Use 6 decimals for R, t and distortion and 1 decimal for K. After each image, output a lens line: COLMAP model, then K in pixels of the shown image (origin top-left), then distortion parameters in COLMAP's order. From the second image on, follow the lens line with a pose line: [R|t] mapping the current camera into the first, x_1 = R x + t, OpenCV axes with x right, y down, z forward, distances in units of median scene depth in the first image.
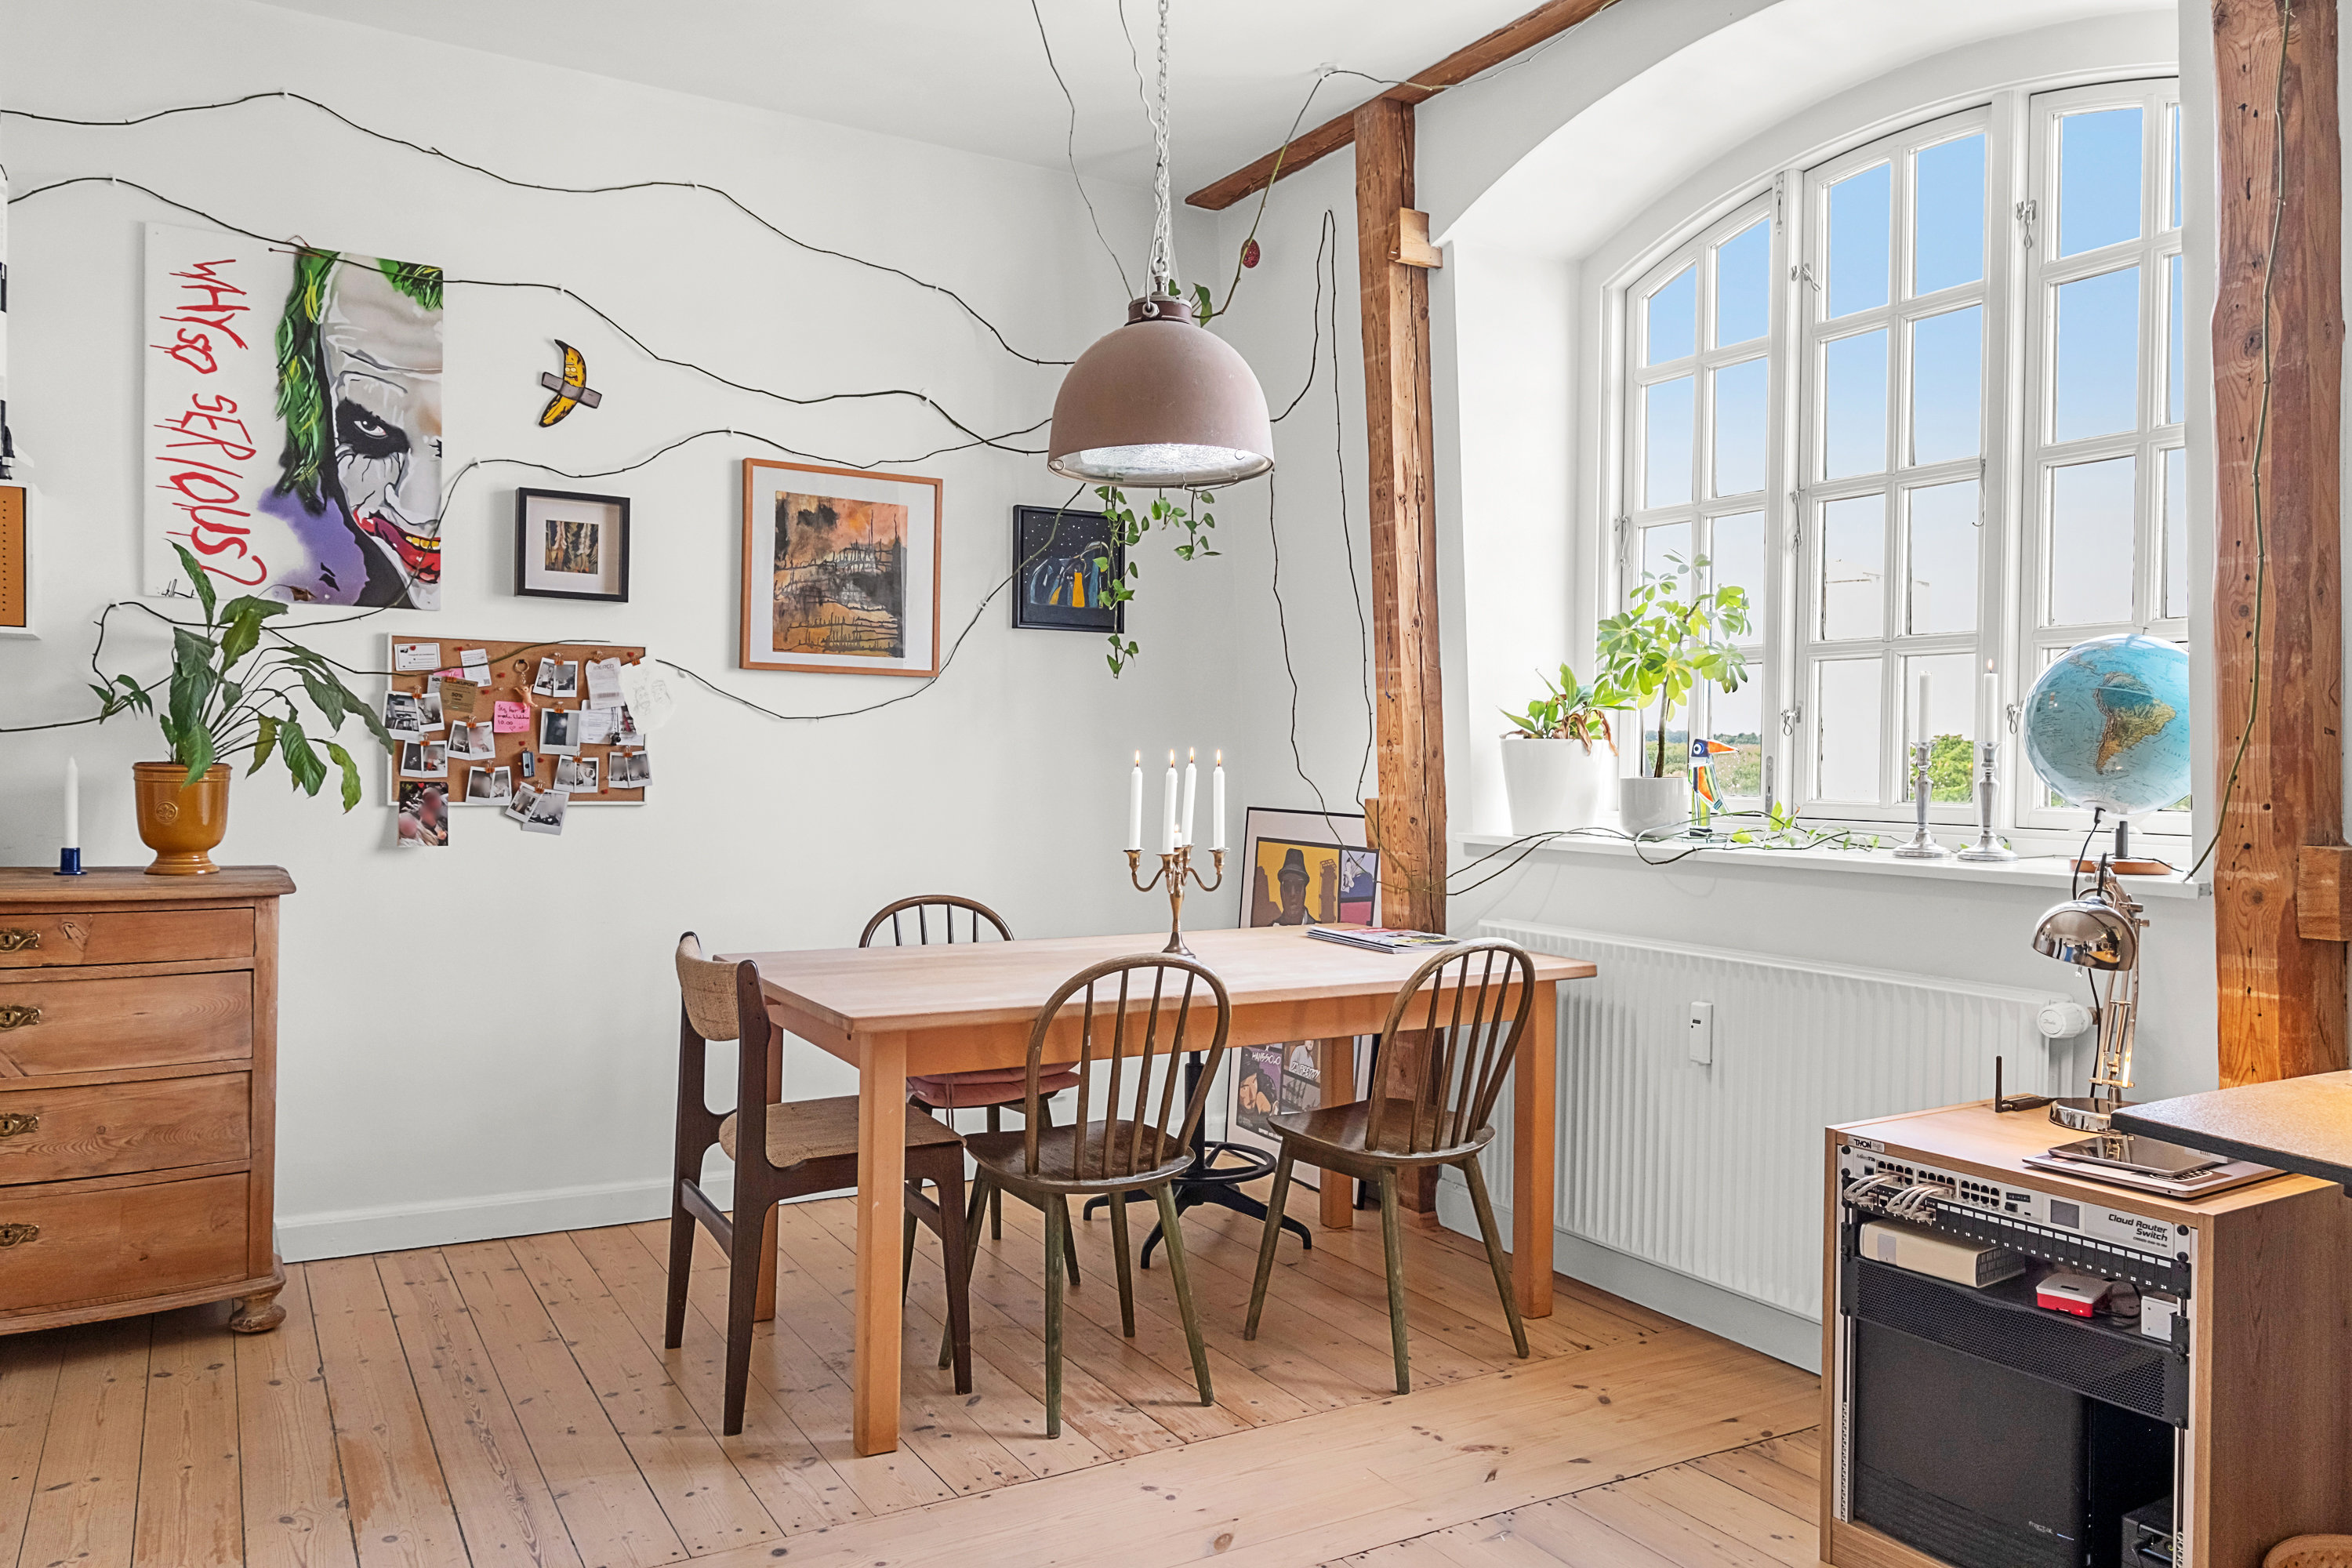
lens RADIAL K [[1665.9, 0, 1173.2], [0, 1665.9, 776.2], [0, 0, 1]] dist [-0.005119, 0.007636]
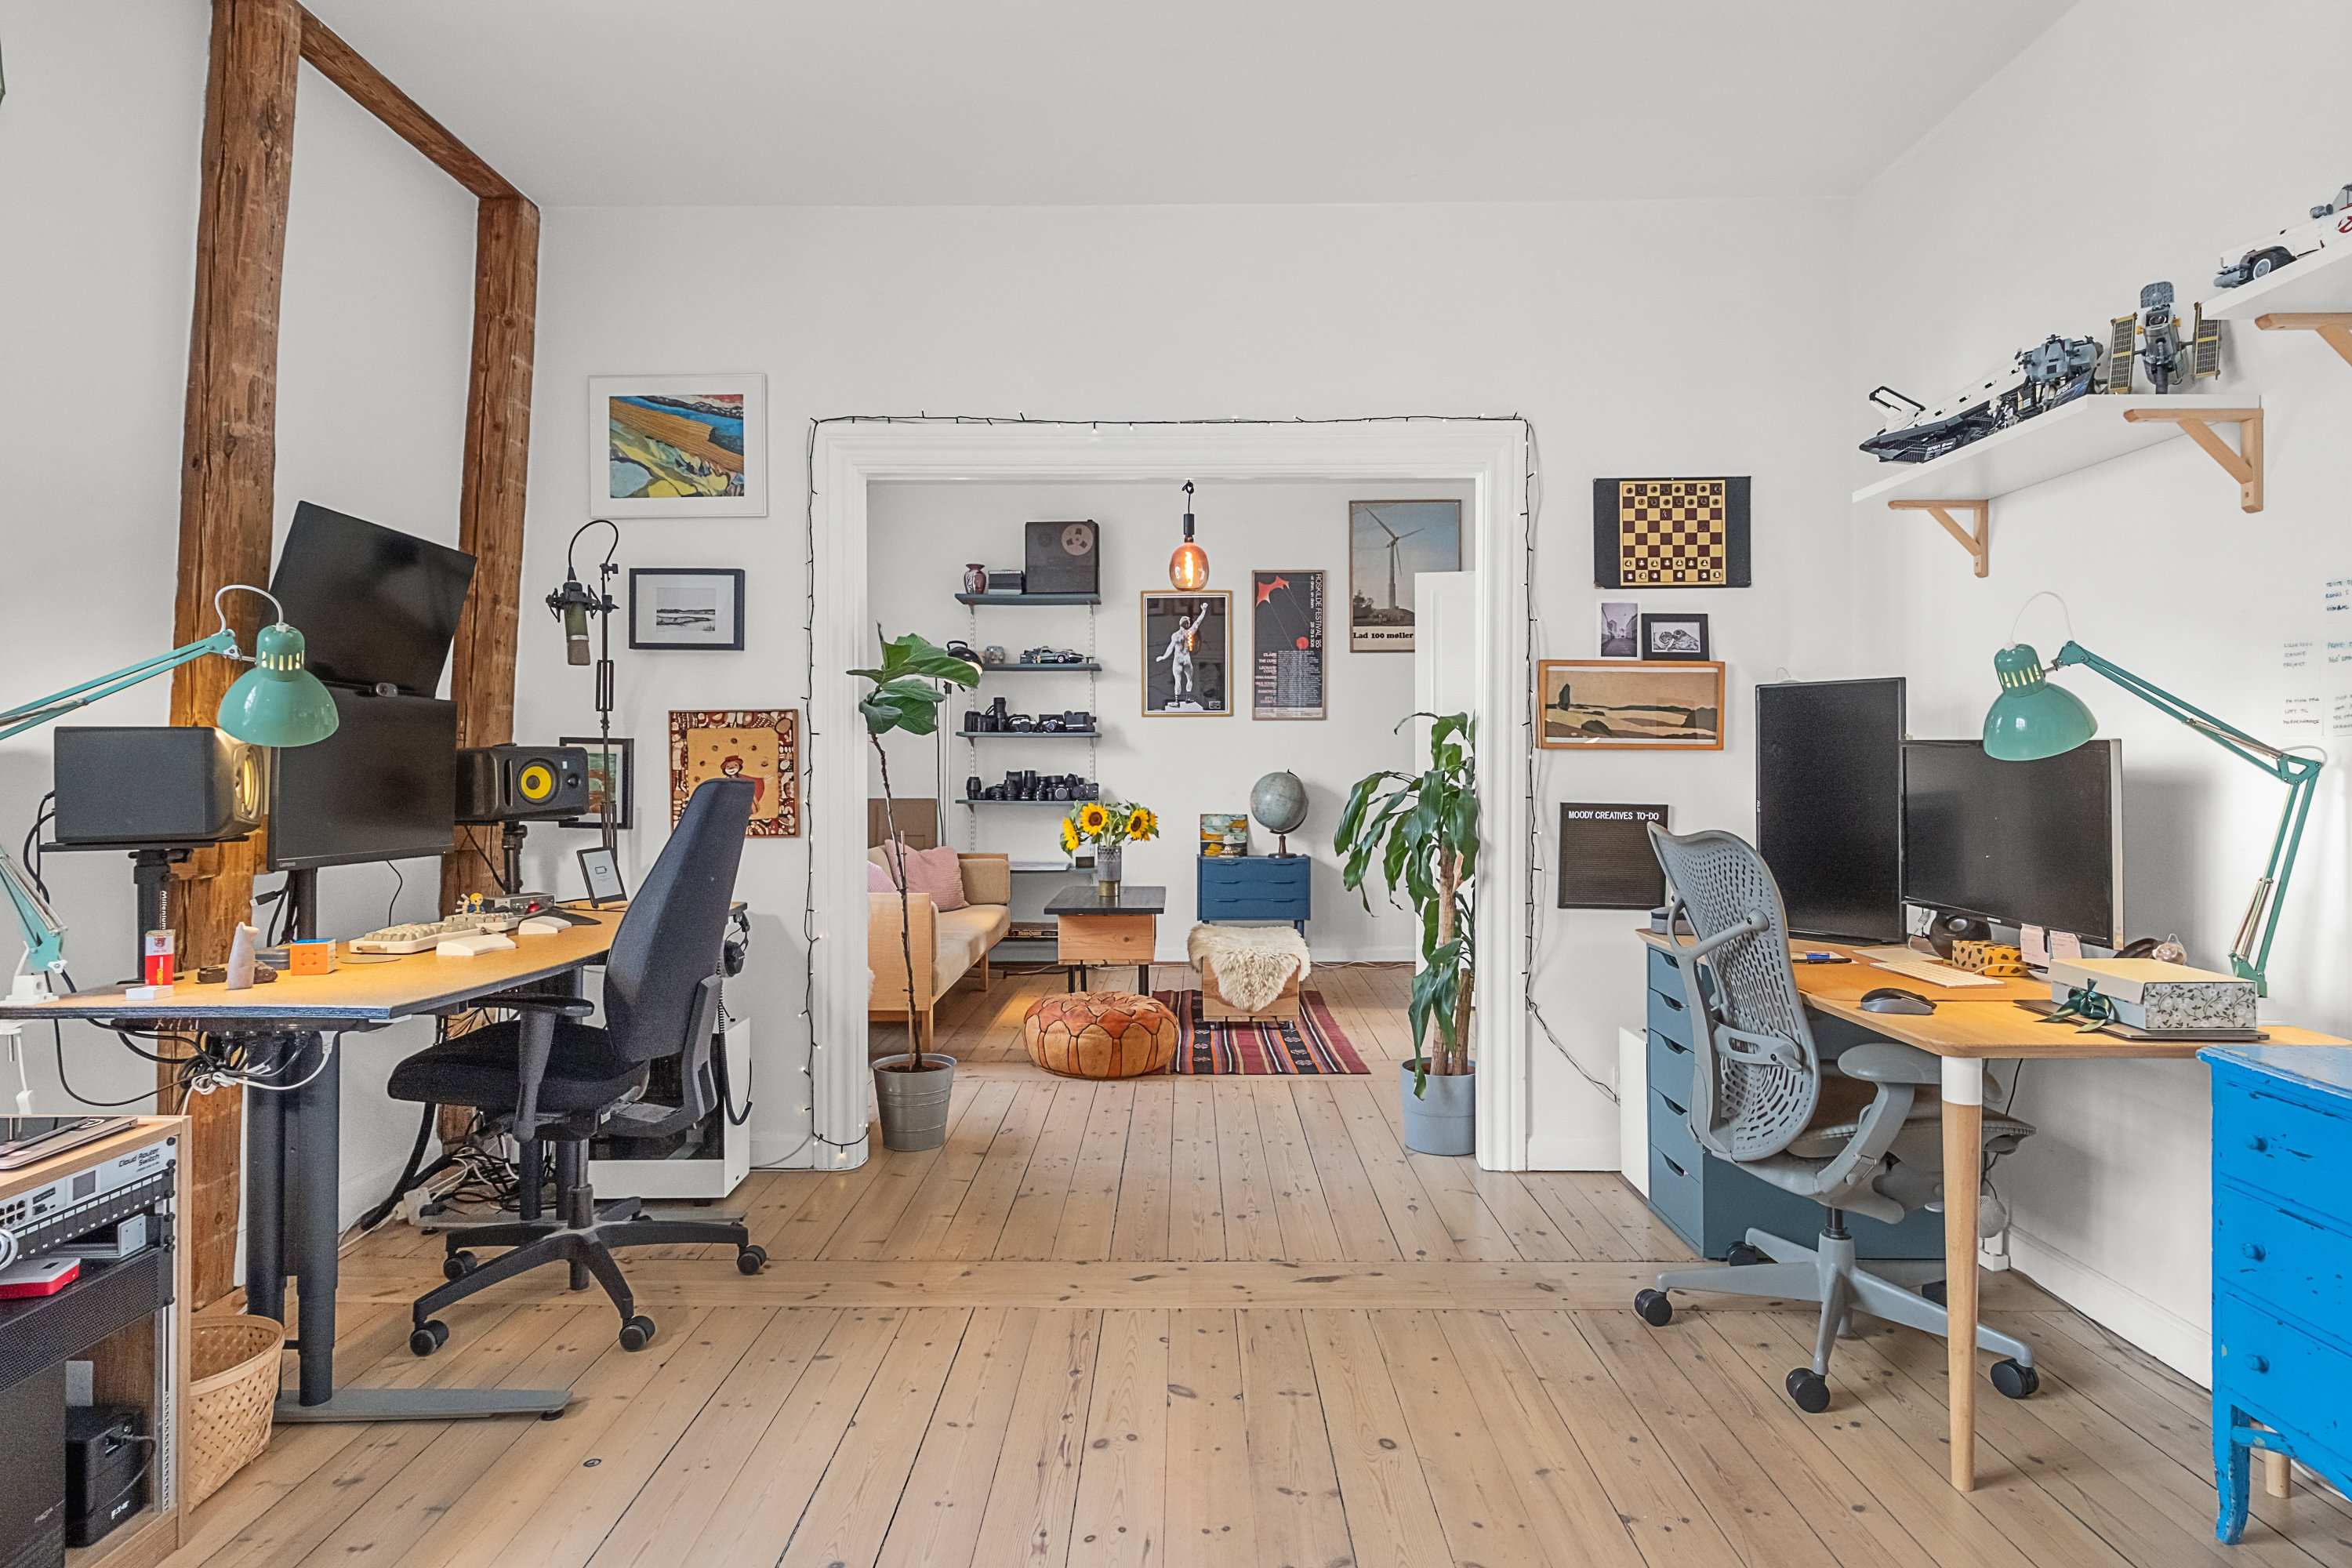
lens RADIAL K [[1274.3, 0, 1178.0], [0, 1274.3, 769.2], [0, 0, 1]] dist [0.002121, 0.000304]
pose [[-0.856902, -0.015255, 0.515254, -0.265260], [-0.006617, 0.999805, 0.018596, -0.011220], [-0.515437, 0.012525, -0.856836, 0.751940]]
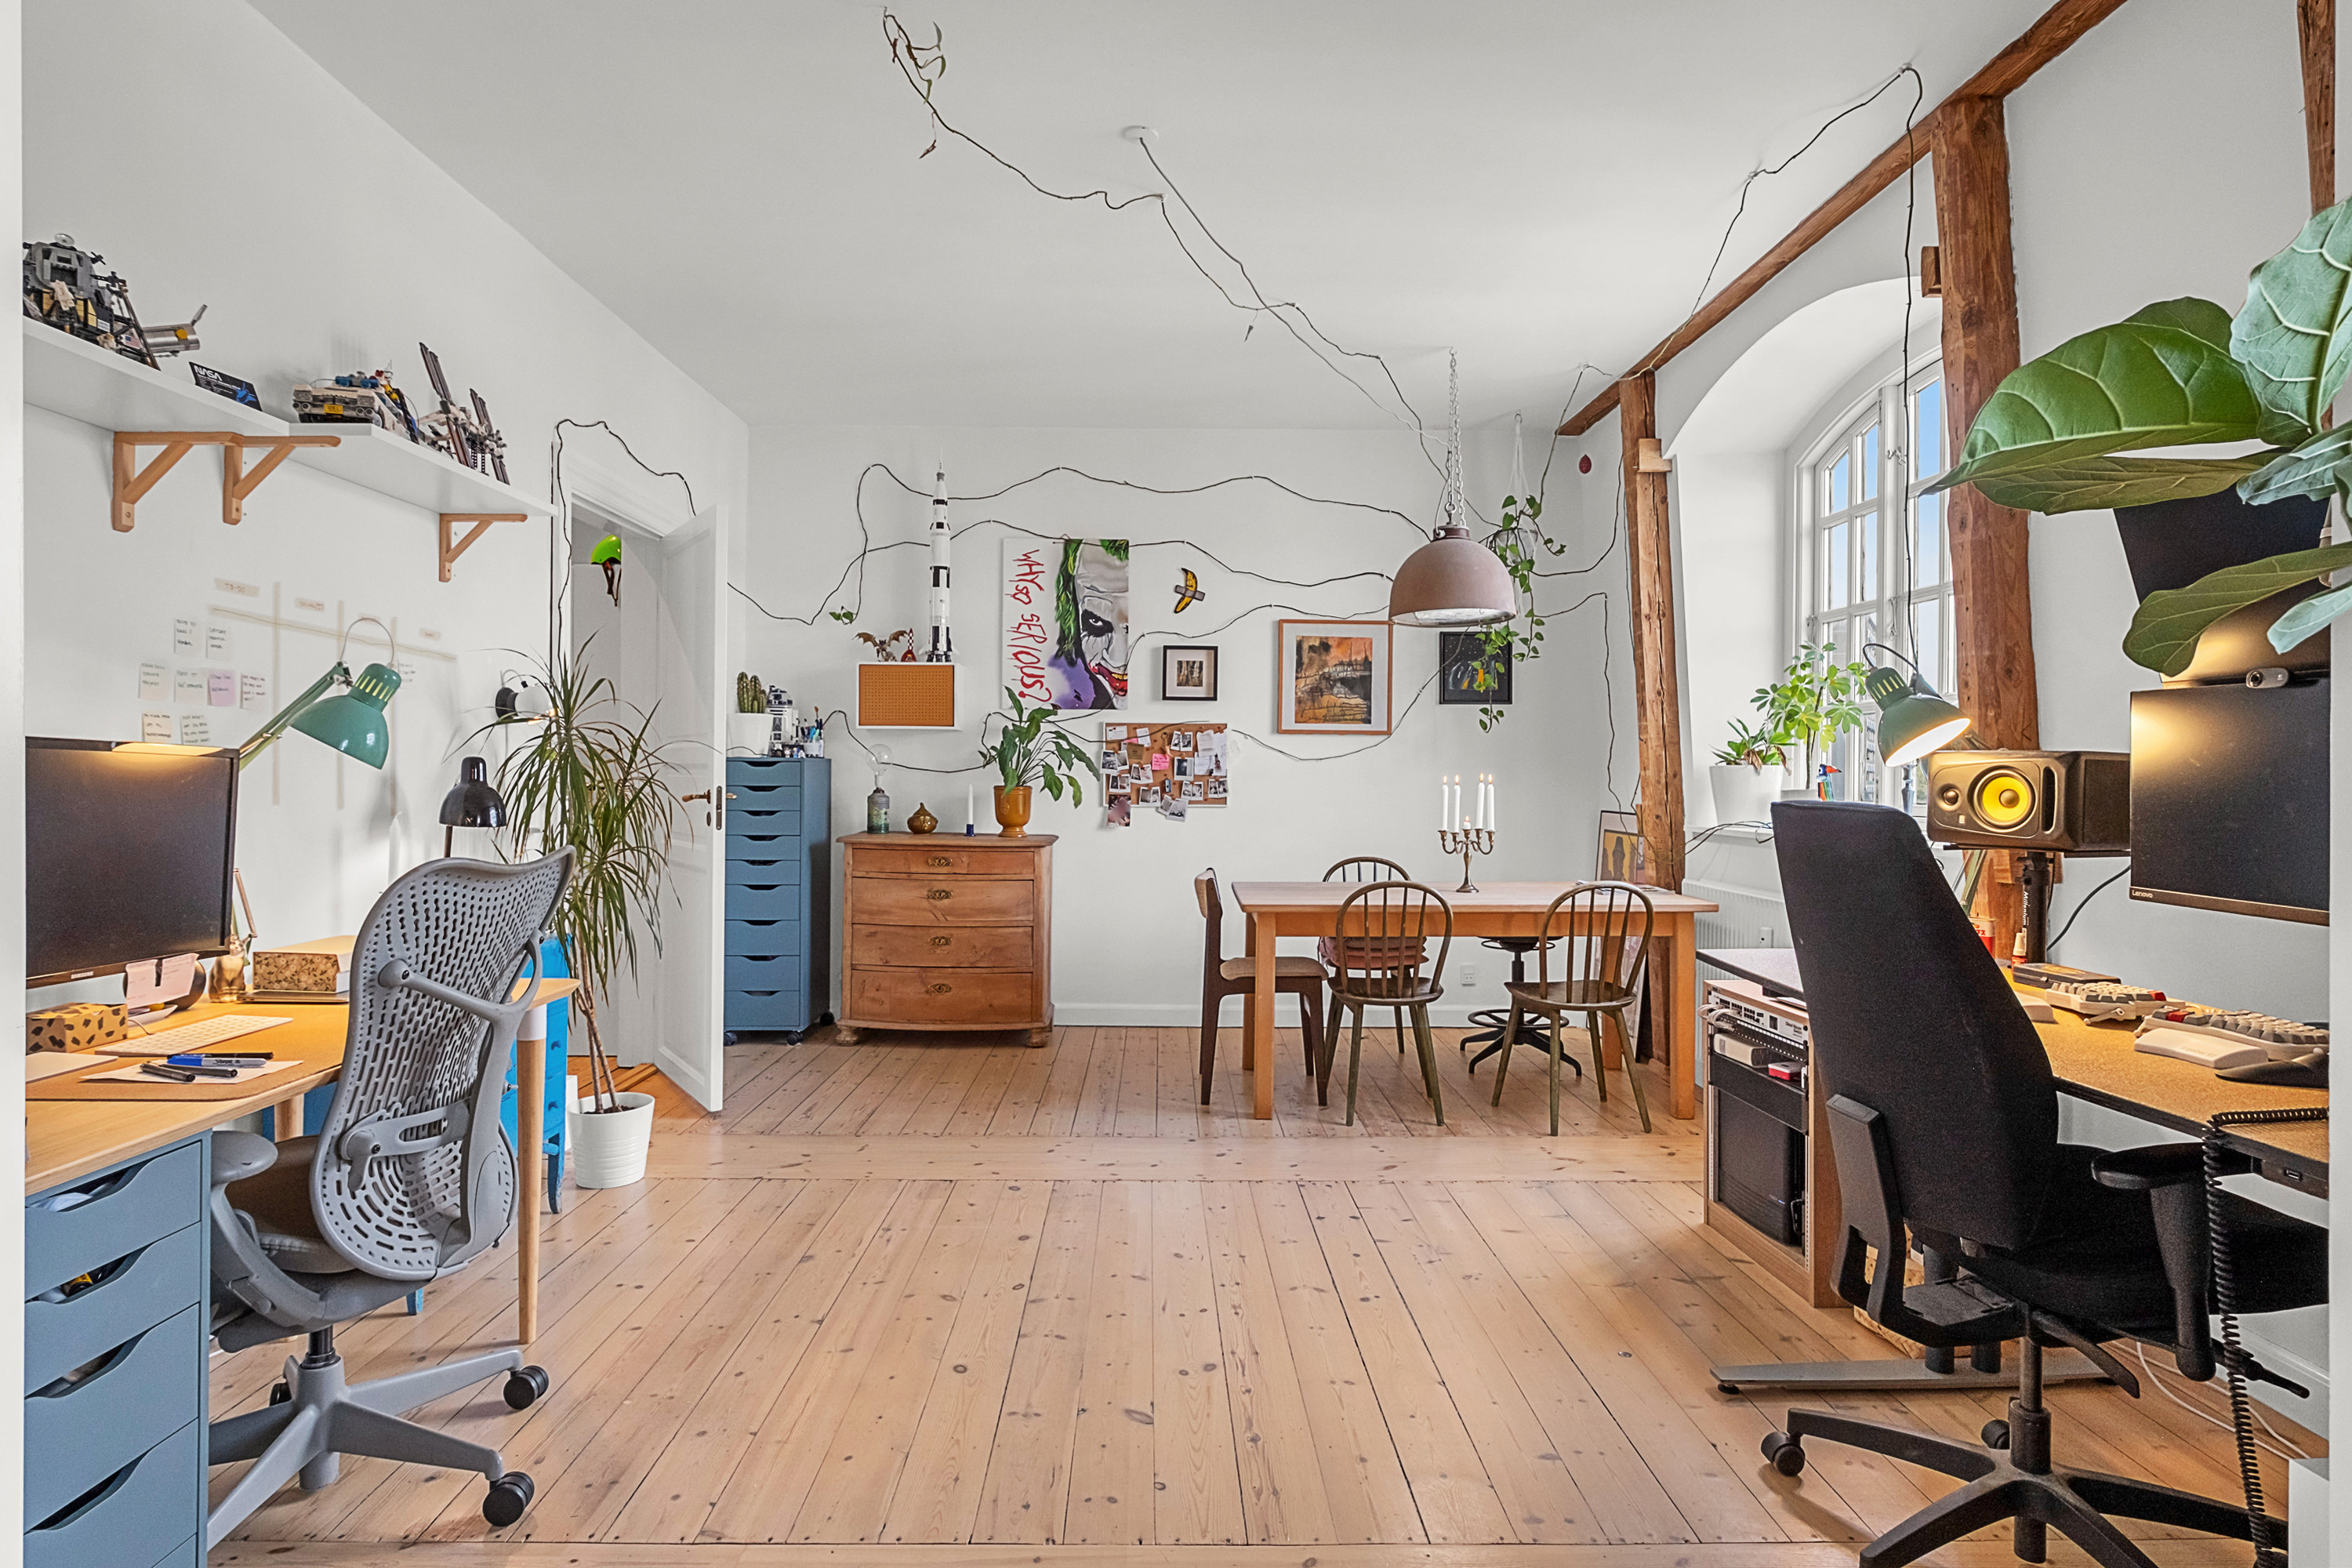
lens RADIAL K [[1274.3, 0, 1178.0], [0, 1274.3, 769.2], [0, 0, 1]] dist [0.002121, 0.000304]
pose [[0.870779, -0.012927, -0.491504, 0.374135], [0.002031, 0.999740, -0.022696, 0.007942], [0.491670, 0.018765, 0.870579, -0.314193]]
